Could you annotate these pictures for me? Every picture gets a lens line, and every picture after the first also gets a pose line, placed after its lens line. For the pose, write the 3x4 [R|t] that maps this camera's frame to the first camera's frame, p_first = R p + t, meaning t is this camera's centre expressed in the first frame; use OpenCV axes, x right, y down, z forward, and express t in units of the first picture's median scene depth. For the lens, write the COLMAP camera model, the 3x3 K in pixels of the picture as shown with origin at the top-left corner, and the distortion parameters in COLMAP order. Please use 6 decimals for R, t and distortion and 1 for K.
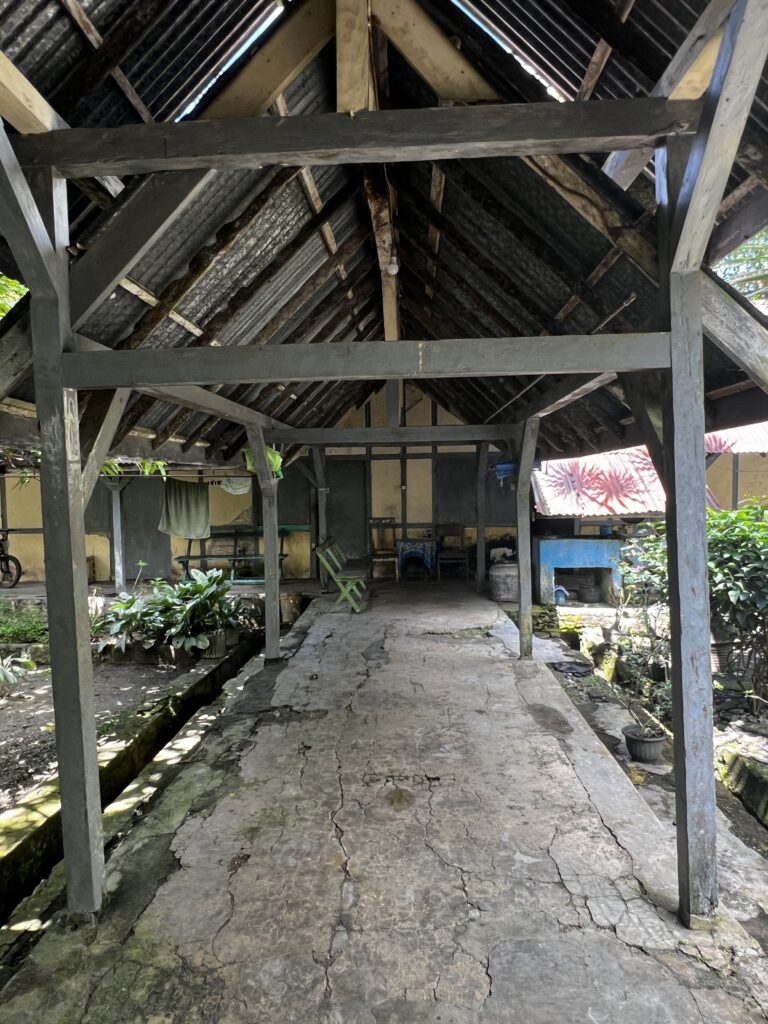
lens RADIAL K [[673.0, 0, 384.0], [0, 673.0, 512.0], [0, 0, 1]] dist [-0.007412, -0.000319]
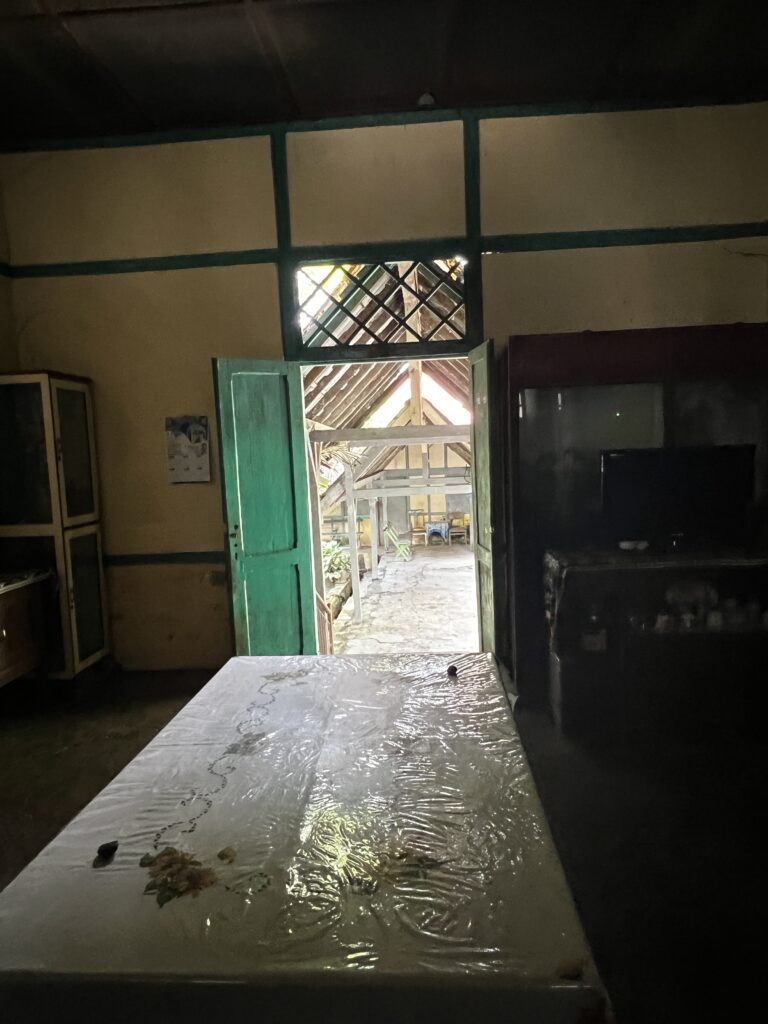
lens RADIAL K [[673.0, 0, 384.0], [0, 673.0, 512.0], [0, 0, 1]] dist [-0.007412, -0.000319]
pose [[0.999265, -0.022570, -0.030984, -0.033897], [0.023832, 0.998876, 0.040983, -0.060446], [0.030024, -0.041691, 0.998679, -0.753162]]
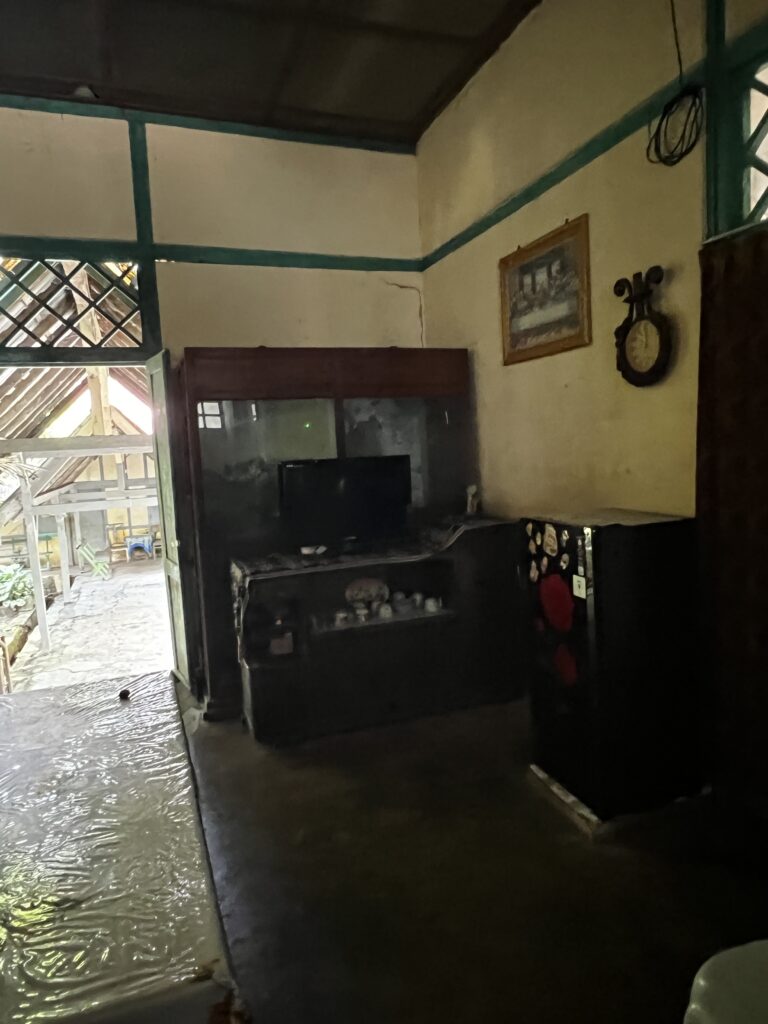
lens RADIAL K [[673.0, 0, 384.0], [0, 673.0, 512.0], [0, 0, 1]] dist [-0.007412, -0.000319]
pose [[0.922470, -0.065591, 0.380457, -0.019987], [0.052226, 0.997605, 0.045358, -0.061567], [-0.382521, -0.021972, 0.923685, -0.759807]]
